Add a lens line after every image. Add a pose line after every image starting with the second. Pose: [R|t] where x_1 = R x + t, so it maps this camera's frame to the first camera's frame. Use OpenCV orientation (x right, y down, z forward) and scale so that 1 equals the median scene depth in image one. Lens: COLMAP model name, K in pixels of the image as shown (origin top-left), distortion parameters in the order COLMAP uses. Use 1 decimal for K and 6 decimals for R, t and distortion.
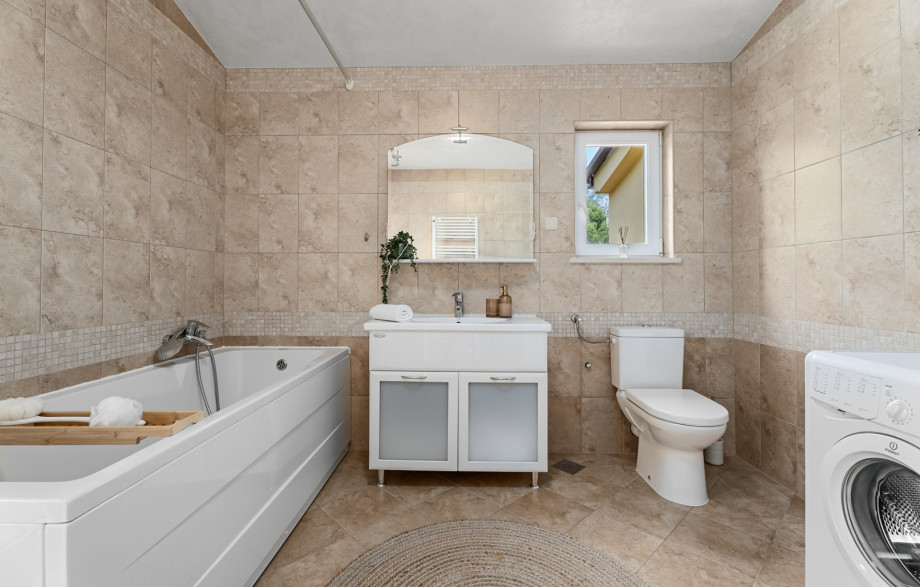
lens RADIAL K [[394.8, 0, 458.1], [0, 394.8, 279.6], [0, 0, 1]] dist [-0.000869, -0.000116]
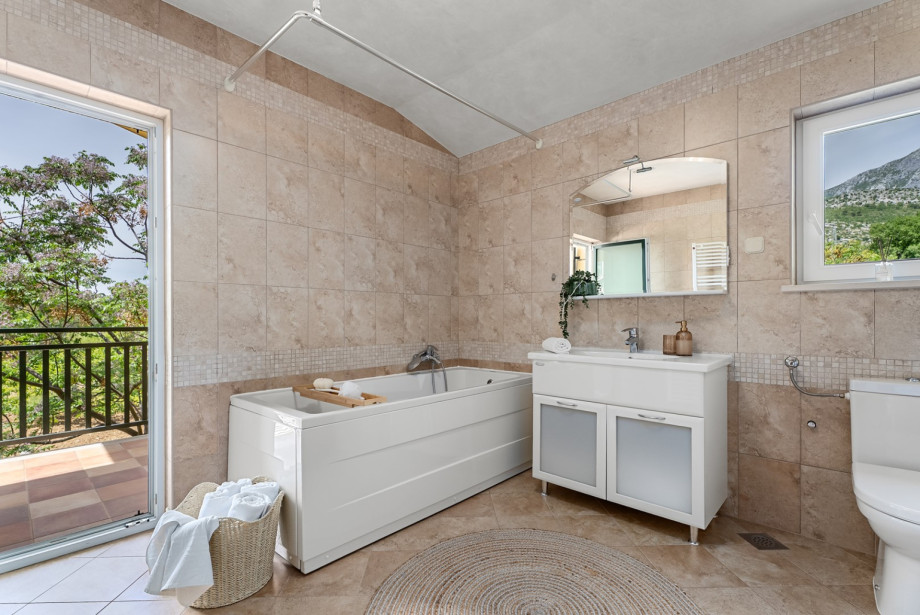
lens RADIAL K [[400.9, 0, 462.2], [0, 400.9, 319.8], [0, 0, 1]] dist [0.001777, 0.000232]
pose [[0.761662, -0.002205, -0.647971, 0.327228], [0.010251, 0.999910, 0.008648, -0.000238], [0.647893, -0.013229, 0.761616, -0.032864]]
